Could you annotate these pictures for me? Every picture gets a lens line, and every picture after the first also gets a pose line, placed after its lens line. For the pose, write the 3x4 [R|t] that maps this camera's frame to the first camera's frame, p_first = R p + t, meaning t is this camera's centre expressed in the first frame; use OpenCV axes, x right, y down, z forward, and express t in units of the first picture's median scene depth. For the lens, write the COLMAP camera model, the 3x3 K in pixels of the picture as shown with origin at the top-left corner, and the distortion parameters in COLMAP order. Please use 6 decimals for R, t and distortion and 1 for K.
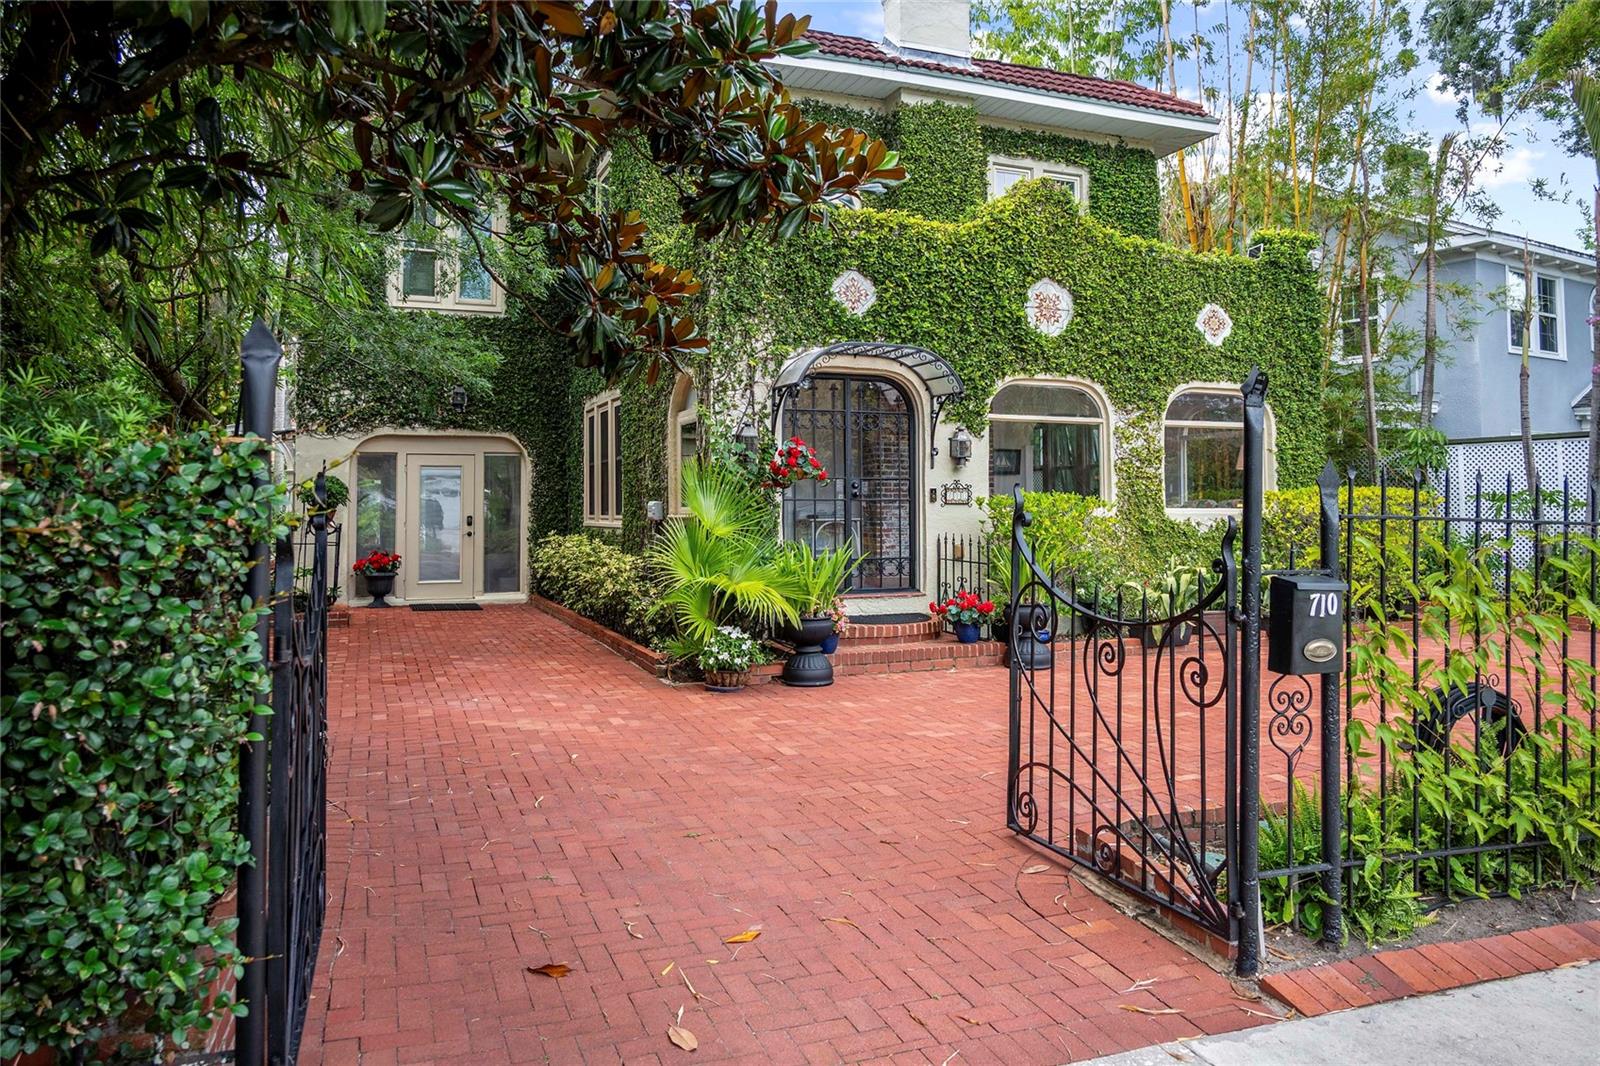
lens RADIAL K [[1106.6, 0, 795.4], [0, 1106.6, 458.1], [0, 0, 1]] dist [0.001440, -0.007279]
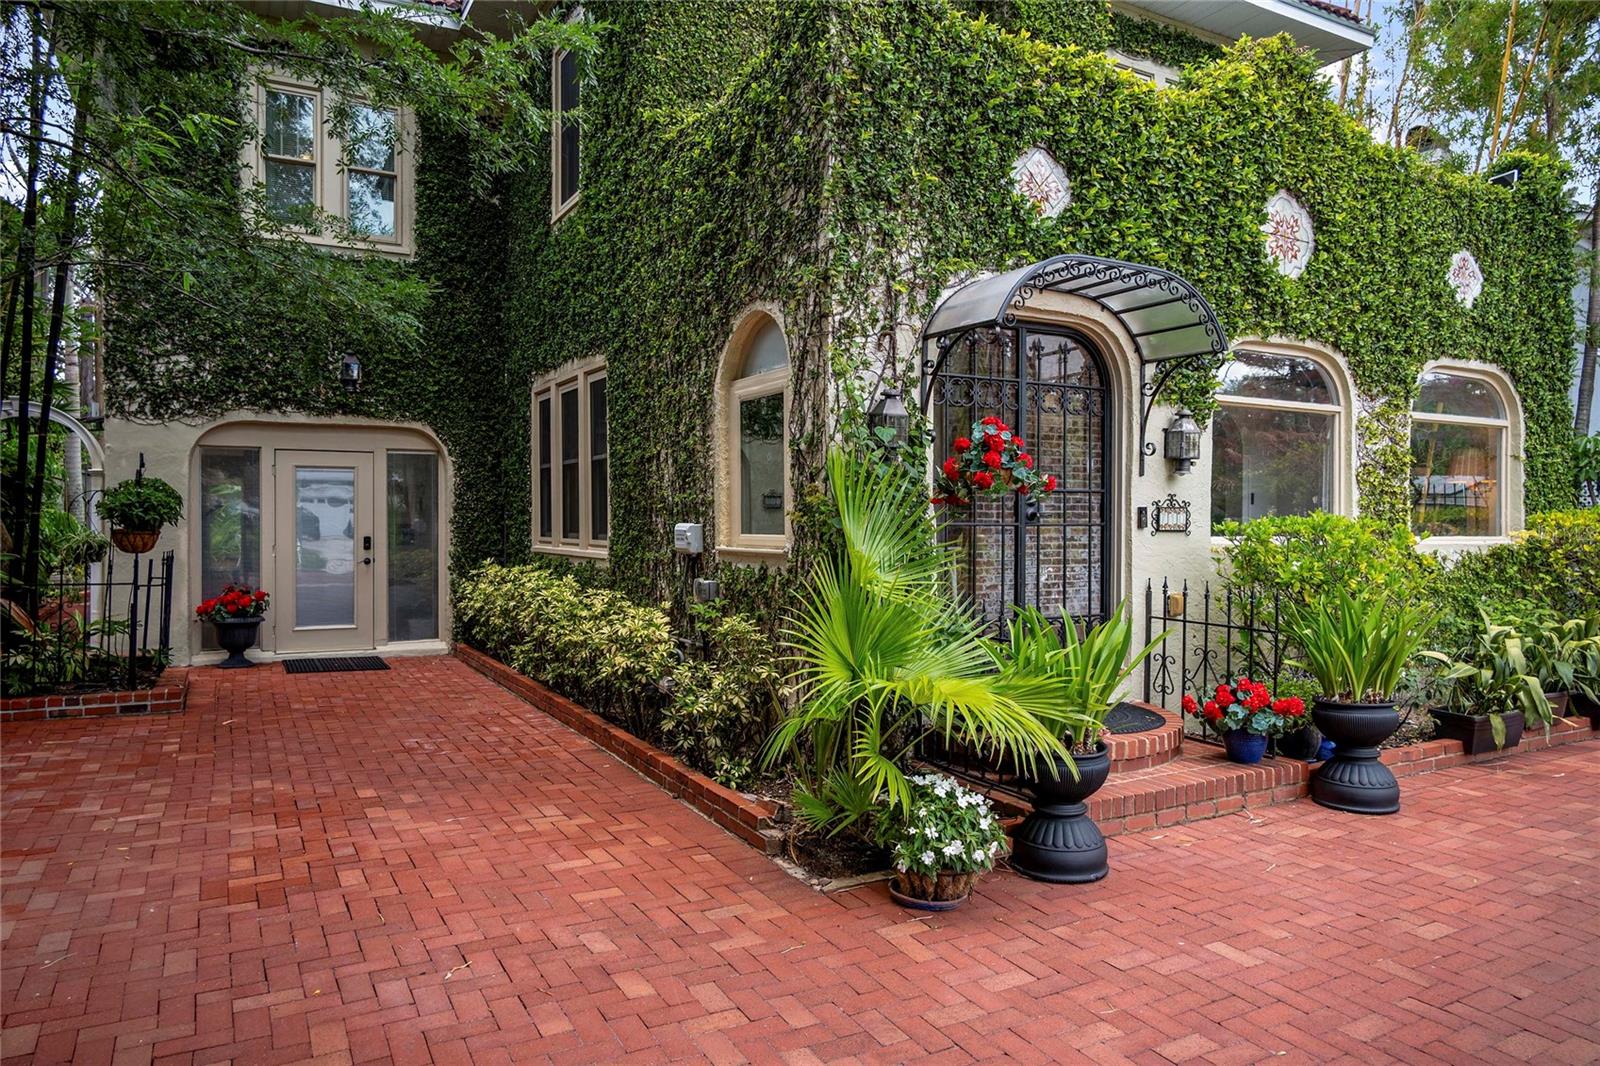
lens RADIAL K [[1046.9, 0, 790.7], [0, 1046.9, 532.8], [0, 0, 1]] dist [-0.007558, -0.000424]
pose [[0.992835, 0.004572, 0.119405, -0.140624], [-0.011728, 0.998171, 0.059298, 0.008457], [-0.118916, -0.060274, 0.991073, 0.402914]]
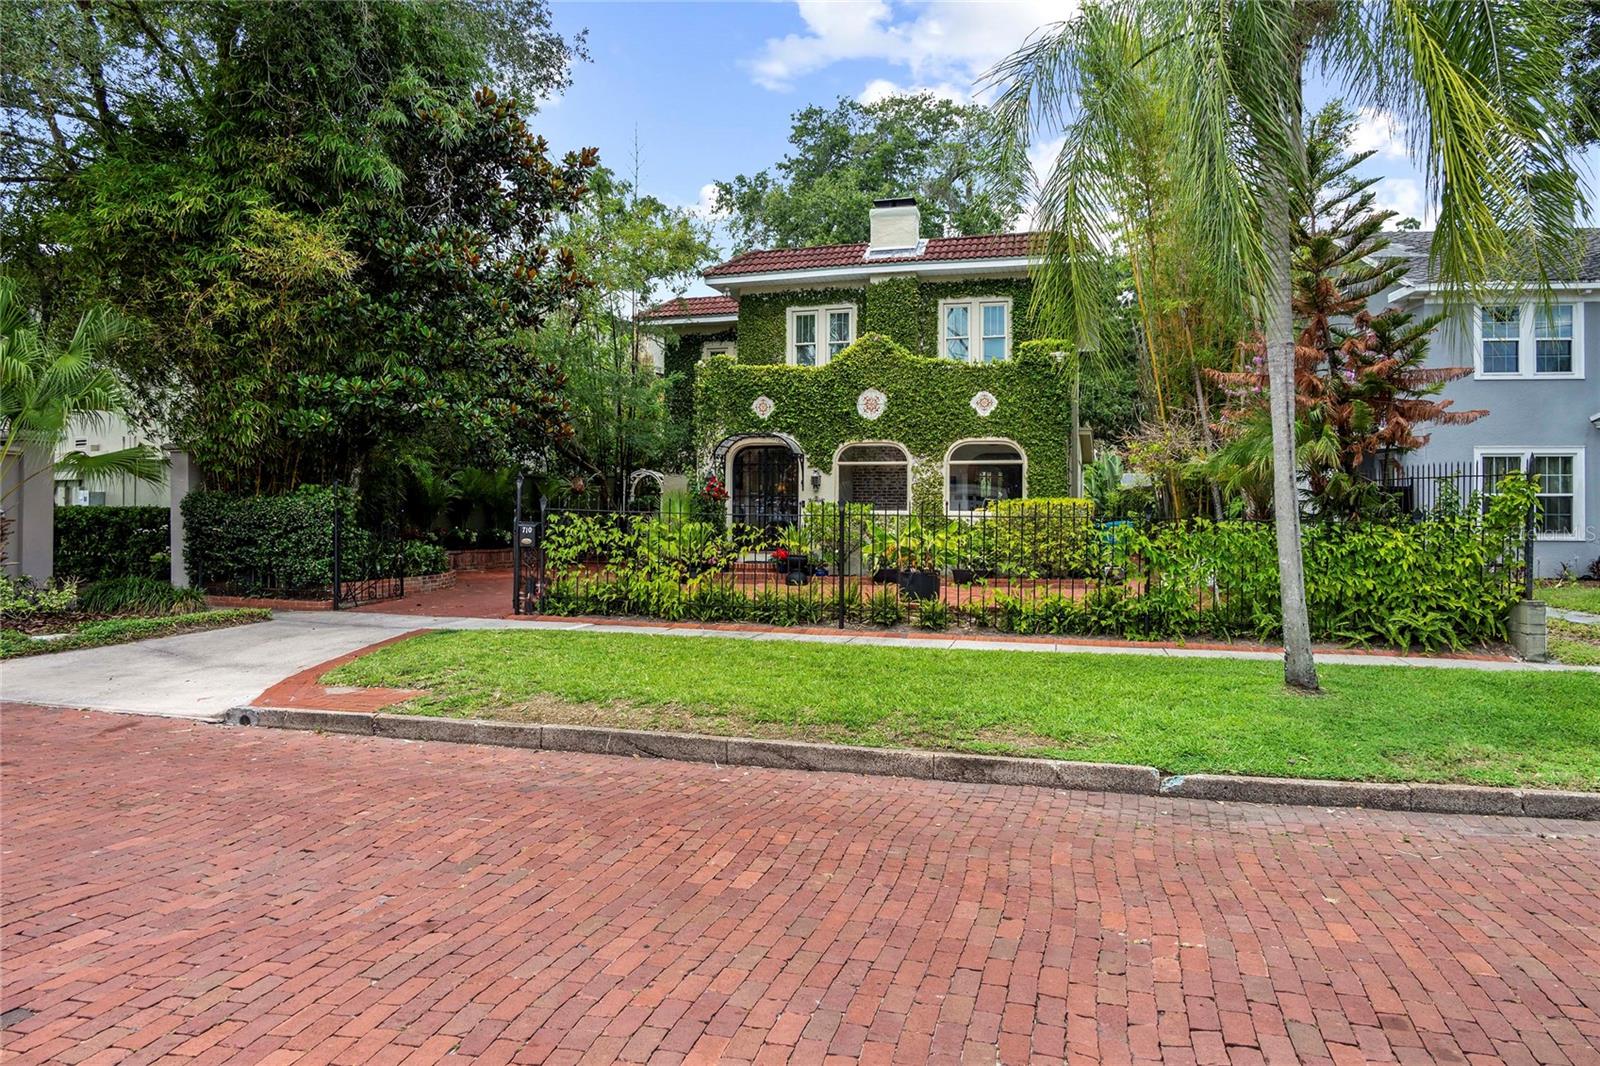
lens RADIAL K [[1046.9, 0, 802.5], [0, 1046.9, 524.3], [0, 0, 1]] dist [-0.007558, -0.000424]
pose [[0.793883, 0.009832, -0.607991, 1.219421], [0.022089, 0.998743, 0.044994, -0.014303], [0.607669, -0.049149, 0.792668, -0.492555]]
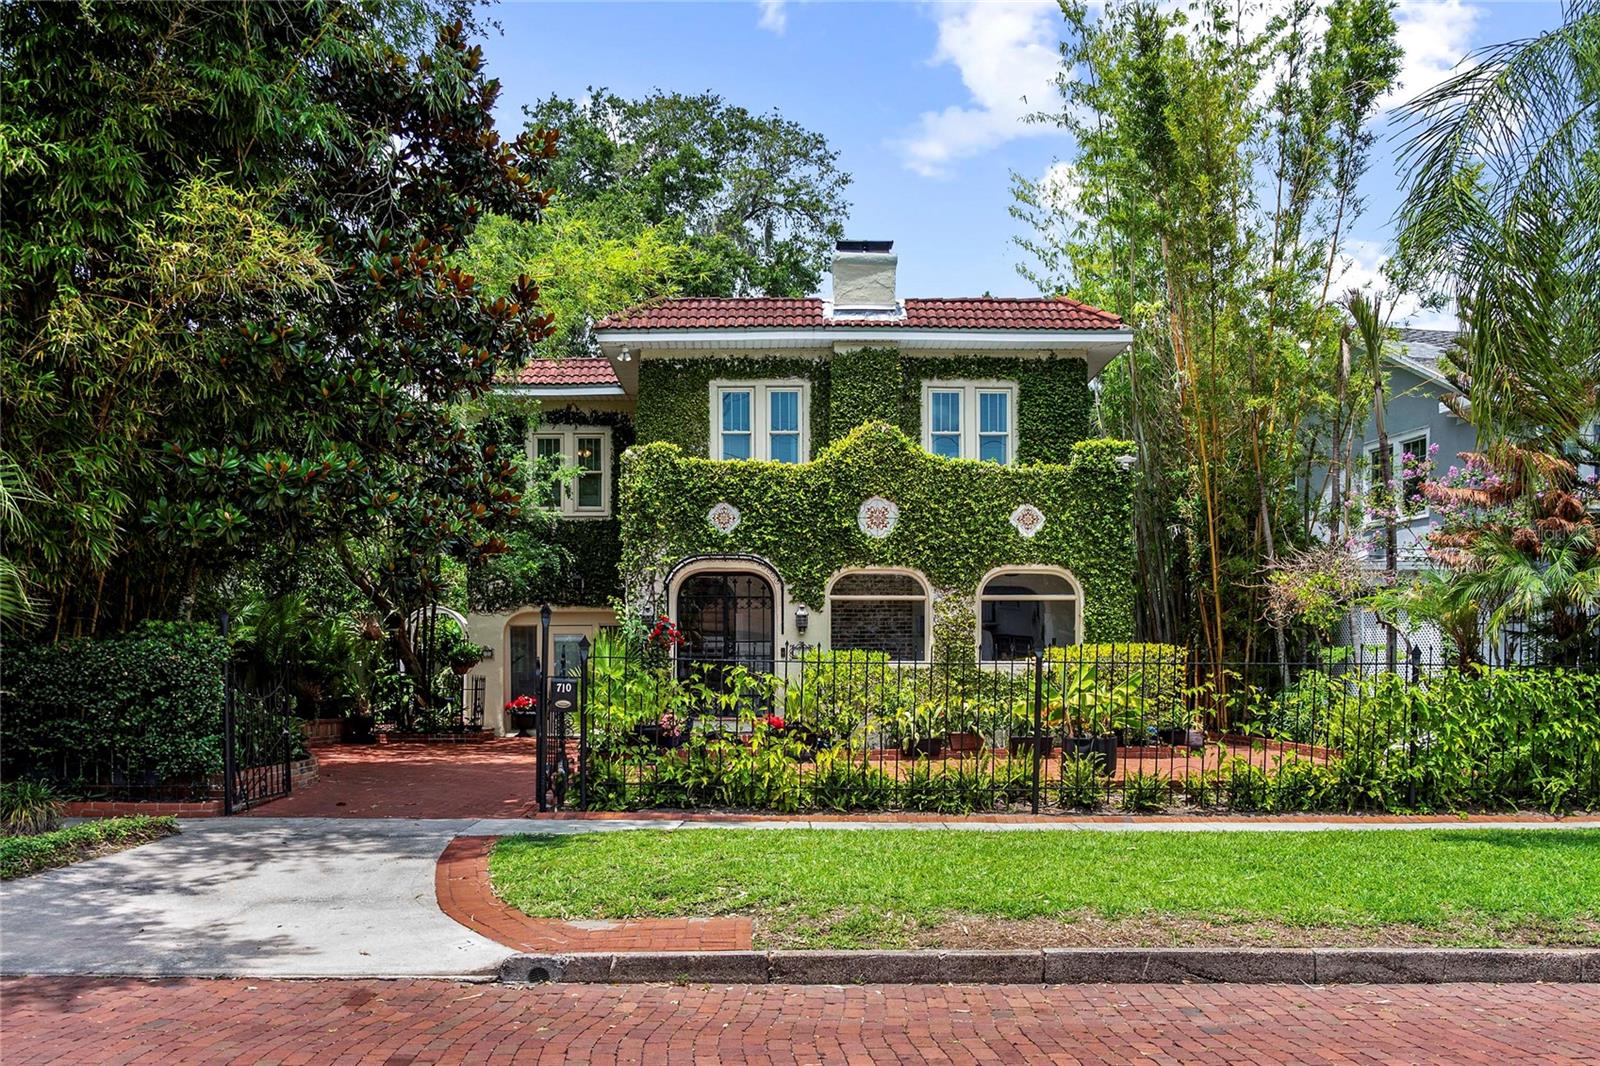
lens RADIAL K [[1416.6, 0, 796.4], [0, 1416.6, 729.5], [0, 0, 1]] dist [-0.004171, -0.005521]
pose [[0.935677, 0.012538, -0.352634, 0.765677], [0.016616, 0.996694, 0.079526, -0.013315], [0.352466, -0.080270, 0.932376, -0.723737]]
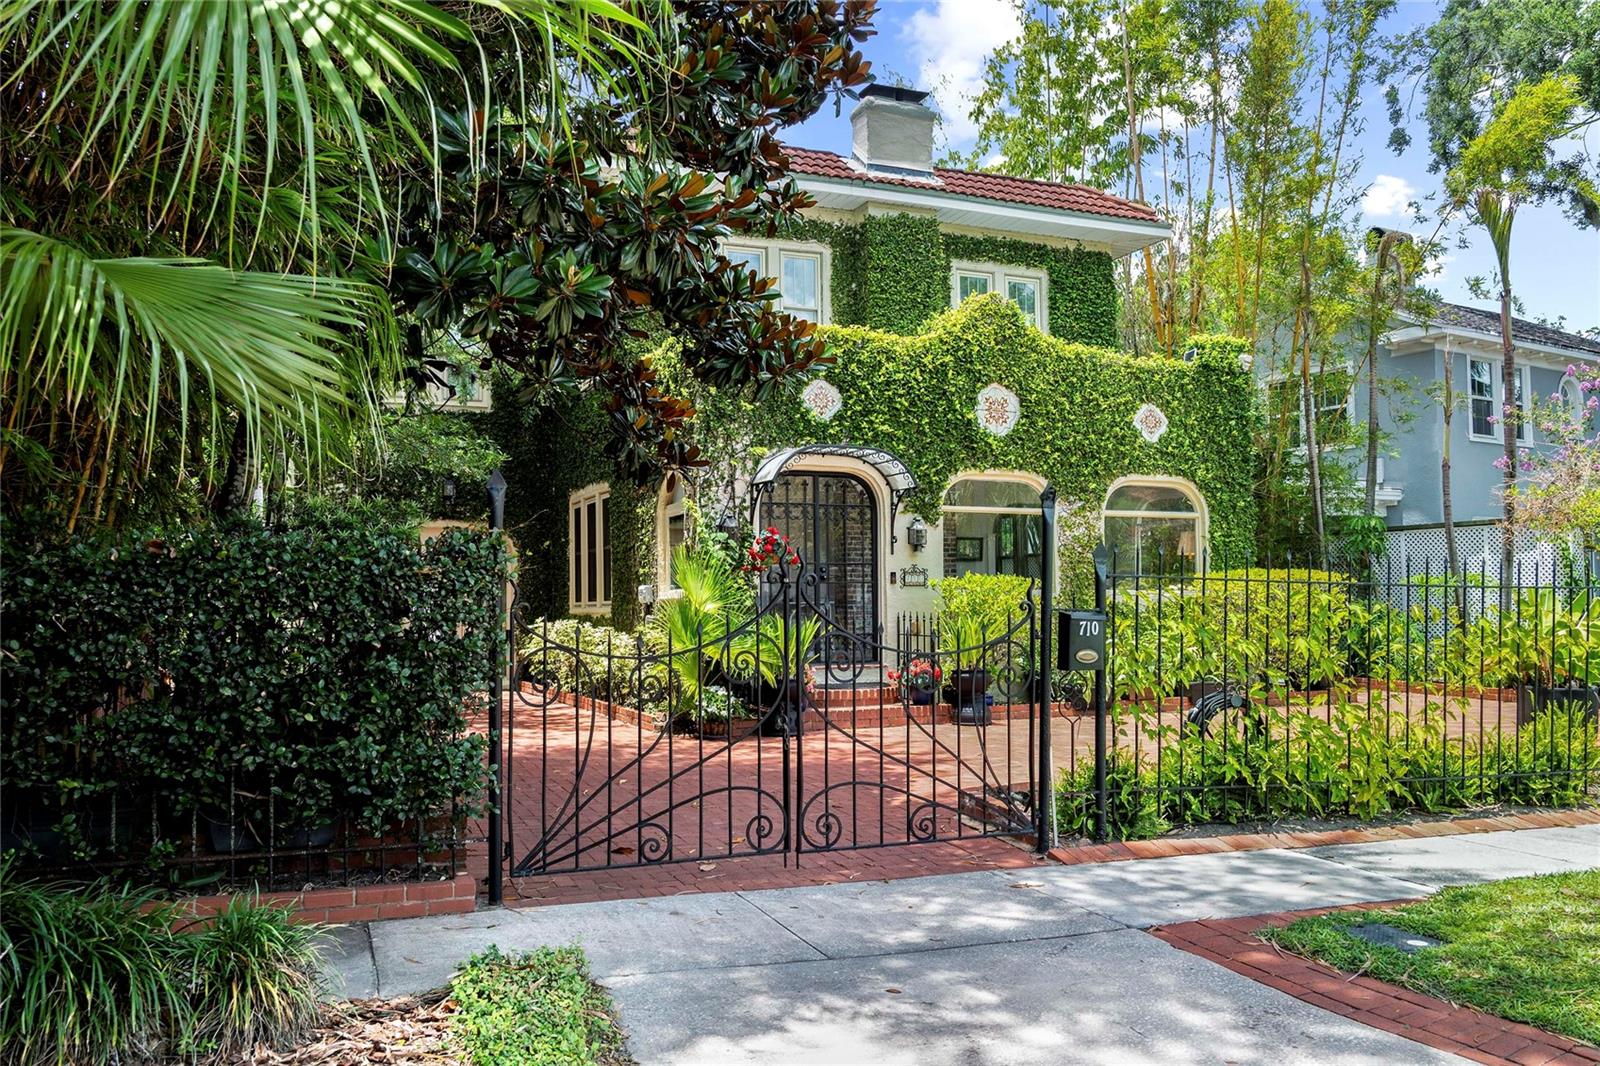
lens RADIAL K [[1297.7, 0, 791.3], [0, 1297.7, 546.7], [0, 0, 1]] dist [-0.000457, 0.009583]
pose [[0.999900, -0.004385, 0.013471, 0.002689], [0.004419, 0.999987, -0.002508, 0.004338], [-0.013460, 0.002567, 0.999906, -0.307032]]
